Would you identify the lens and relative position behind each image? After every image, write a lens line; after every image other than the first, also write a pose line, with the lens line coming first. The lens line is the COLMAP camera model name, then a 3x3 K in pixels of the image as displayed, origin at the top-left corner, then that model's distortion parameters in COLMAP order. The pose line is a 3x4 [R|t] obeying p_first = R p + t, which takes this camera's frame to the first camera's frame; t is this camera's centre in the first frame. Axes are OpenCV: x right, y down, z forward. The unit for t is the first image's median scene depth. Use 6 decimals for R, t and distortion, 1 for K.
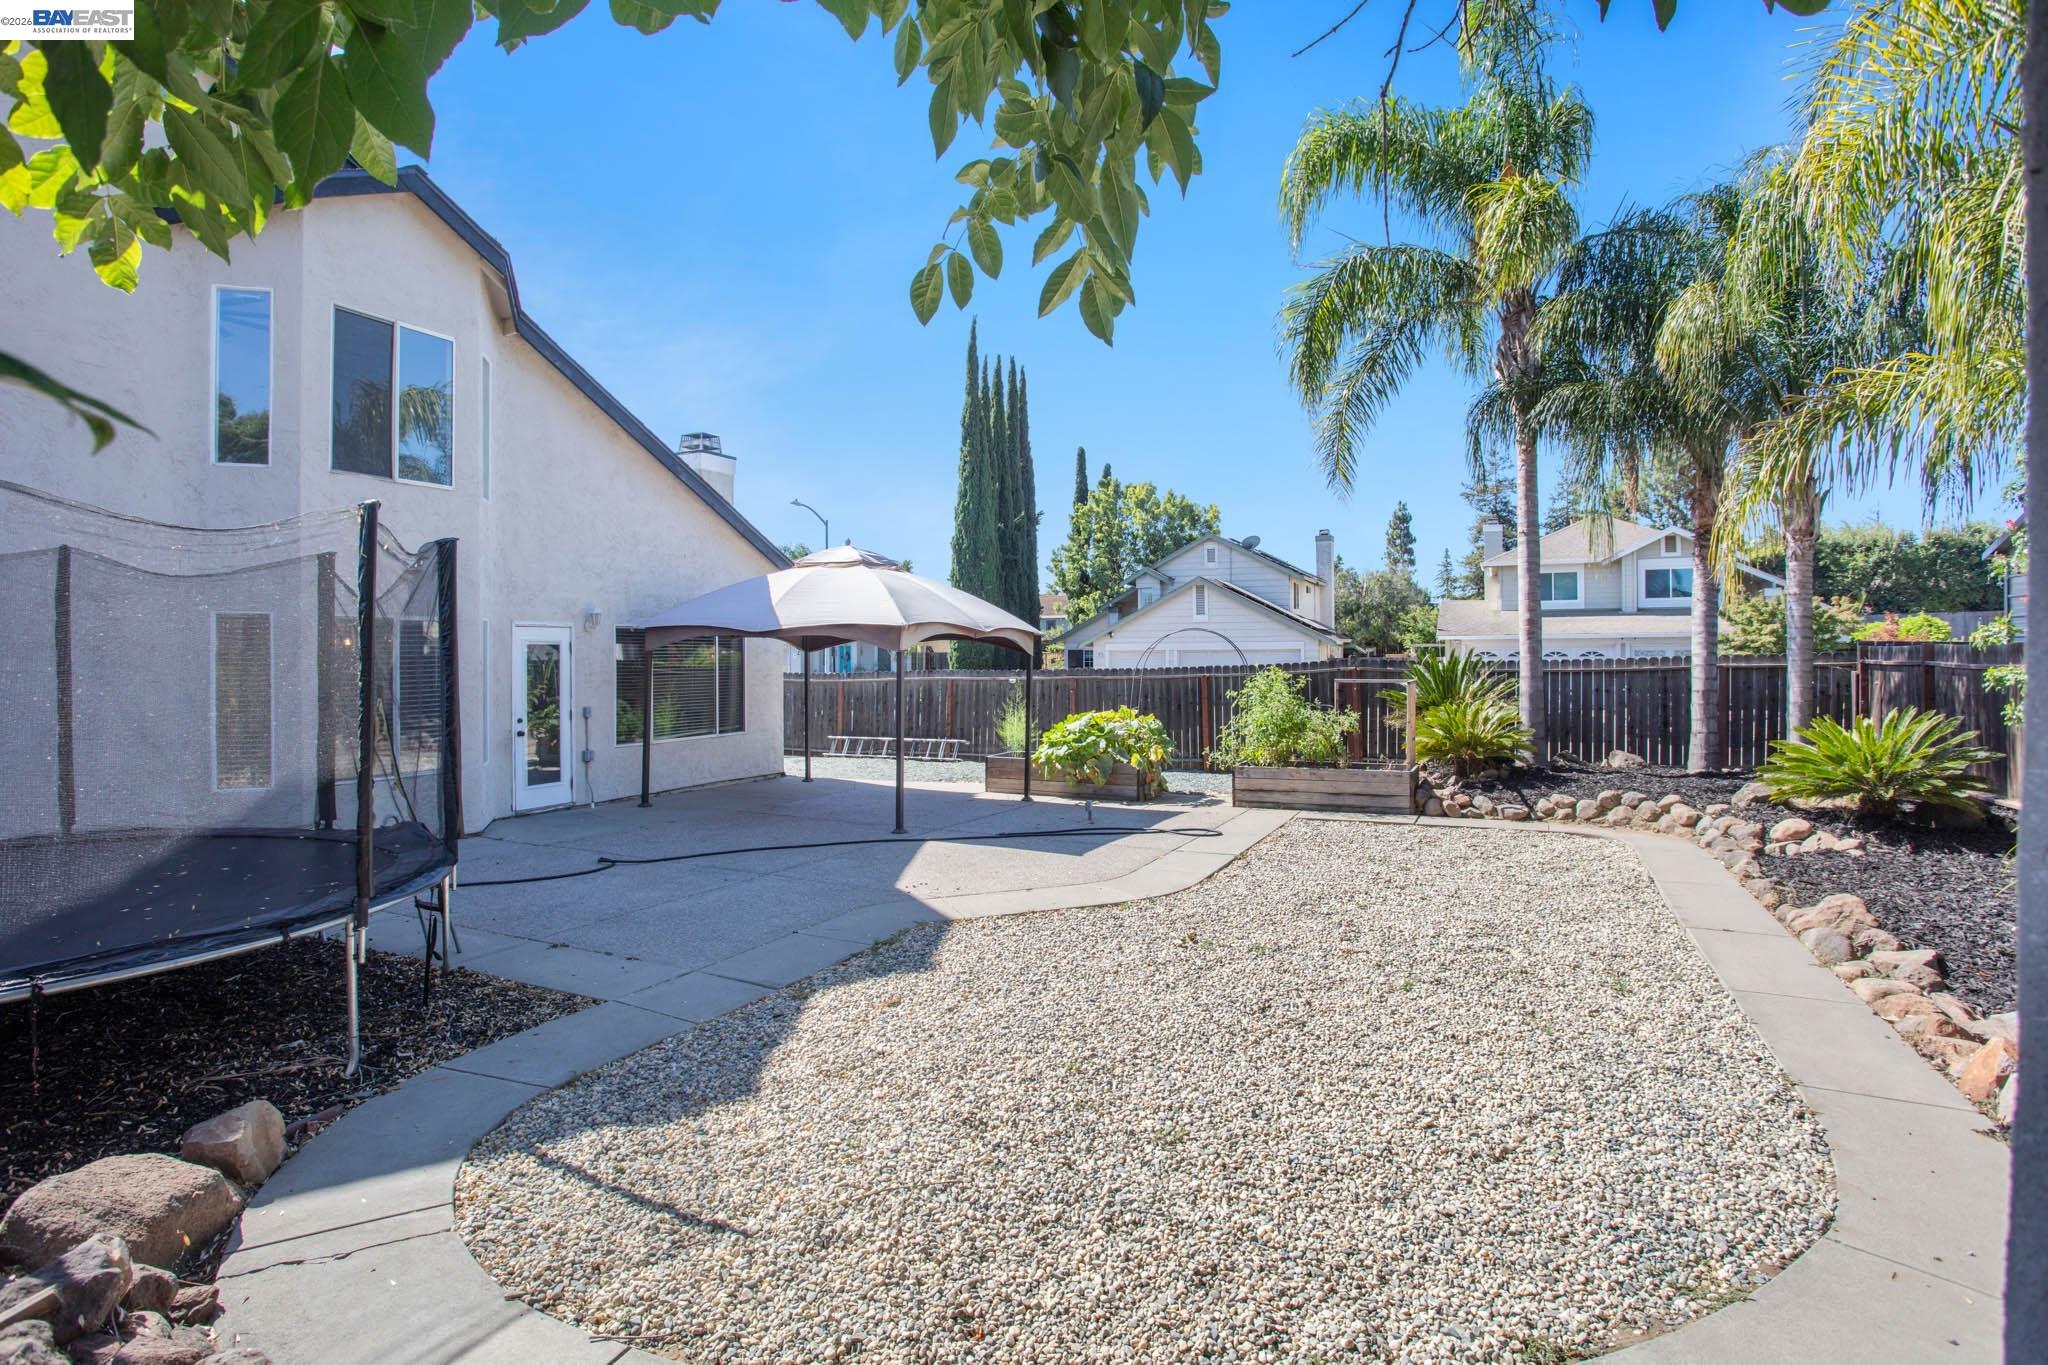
lens RADIAL K [[1049.5, 0, 1024.0], [0, 1049.5, 682.5], [0, 0, 1]] dist [-0.026814, 0.000648]
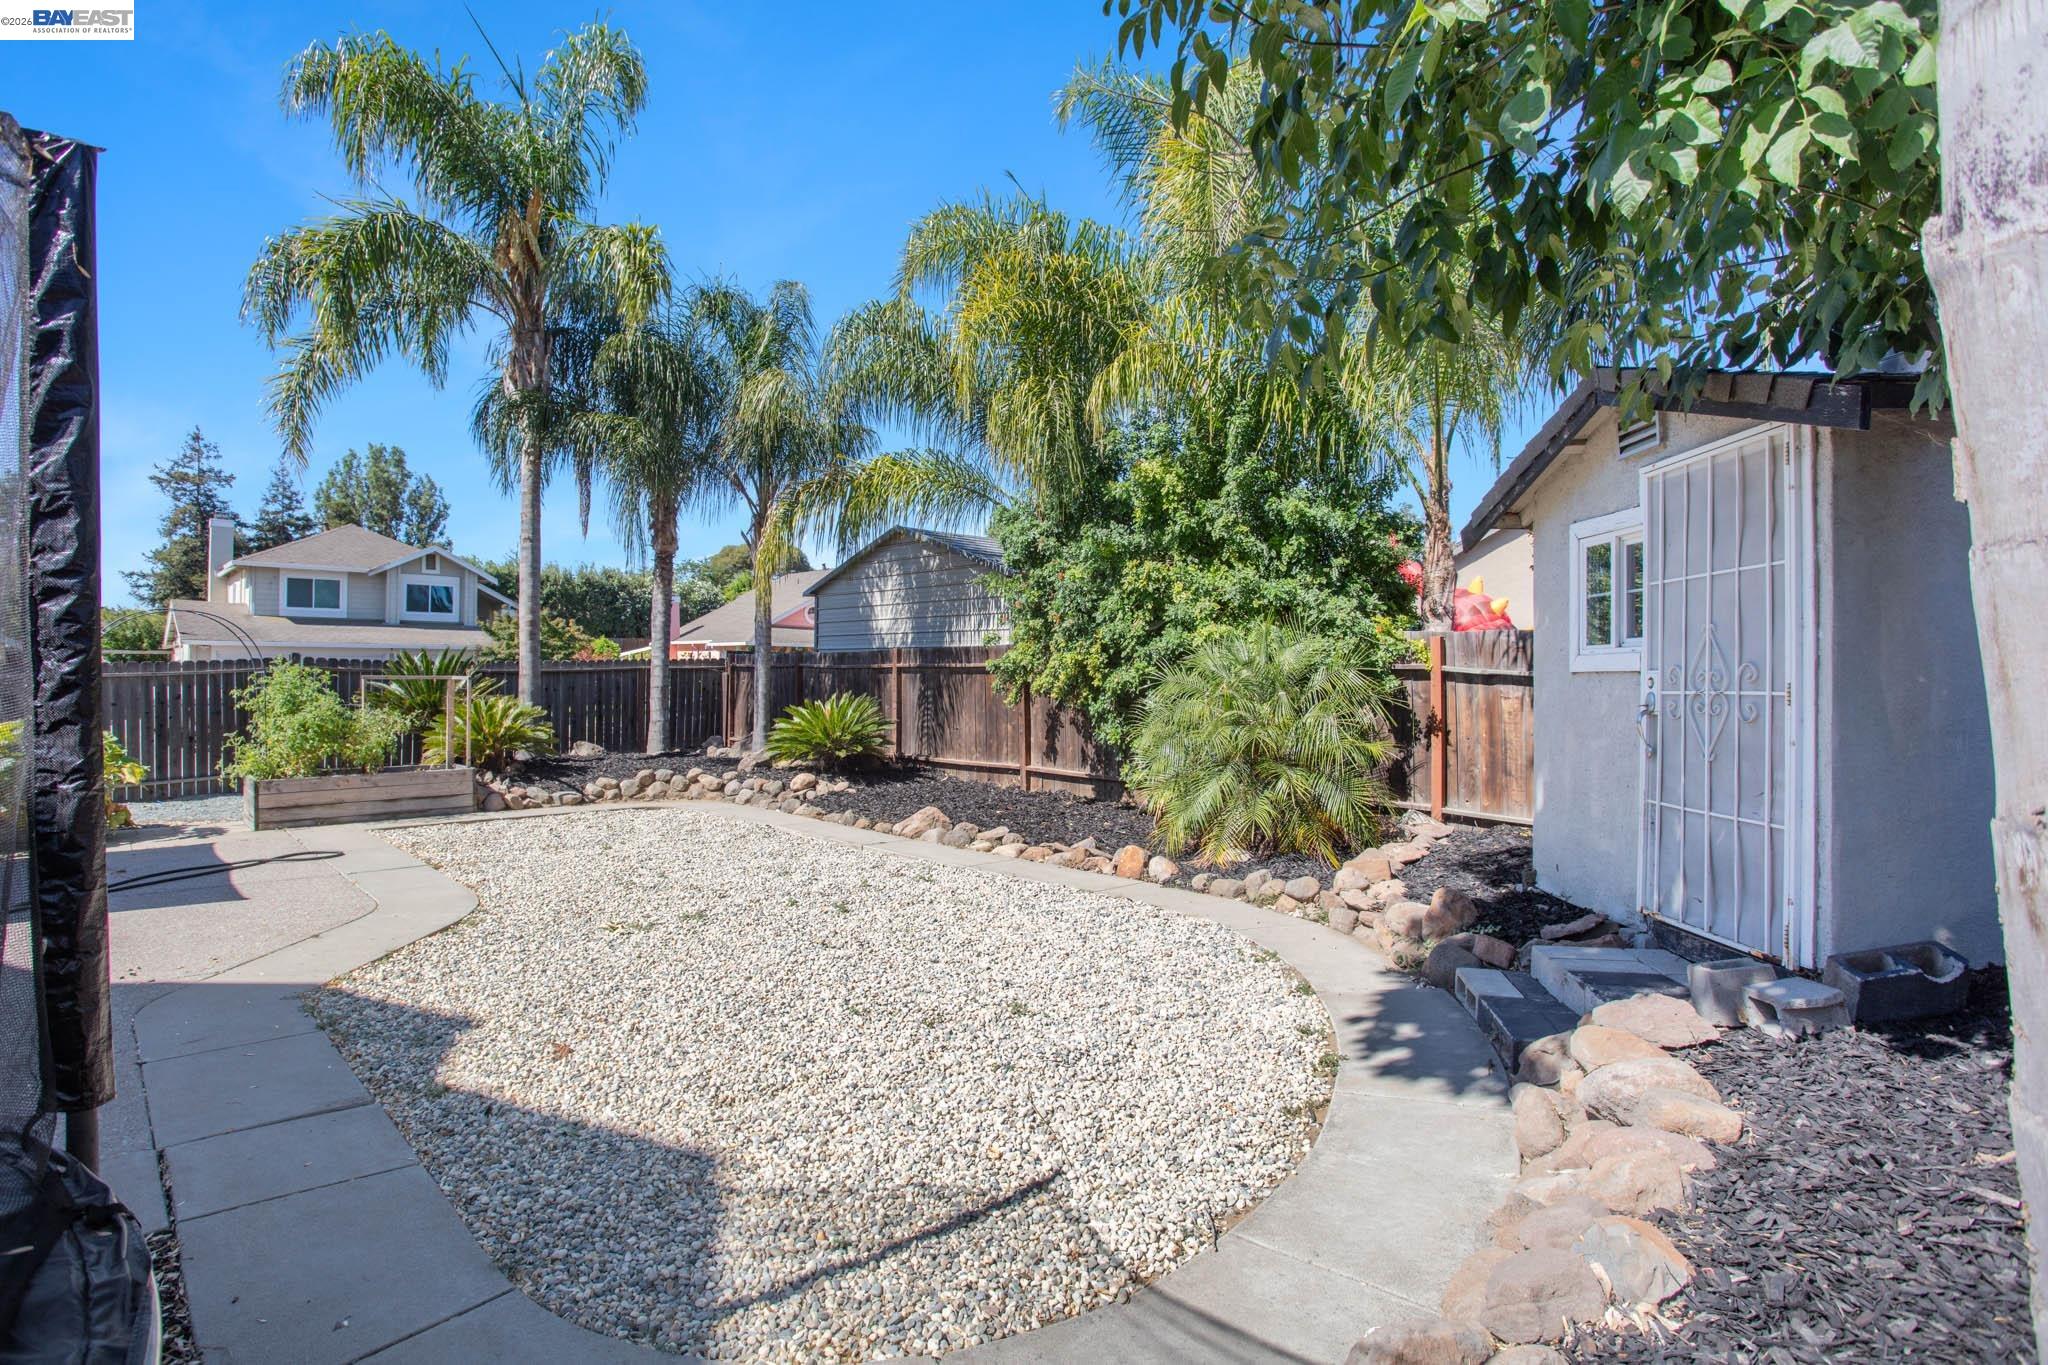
lens RADIAL K [[1007.5, 0, 1016.3], [0, 1007.5, 686.0], [0, 0, 1]] dist [-0.033370, 0.000887]
pose [[0.372710, -0.001535, 0.927947, -0.311340], [0.013172, 0.999907, -0.003637, 0.017972], [-0.927855, 0.013578, 0.372695, 0.180509]]
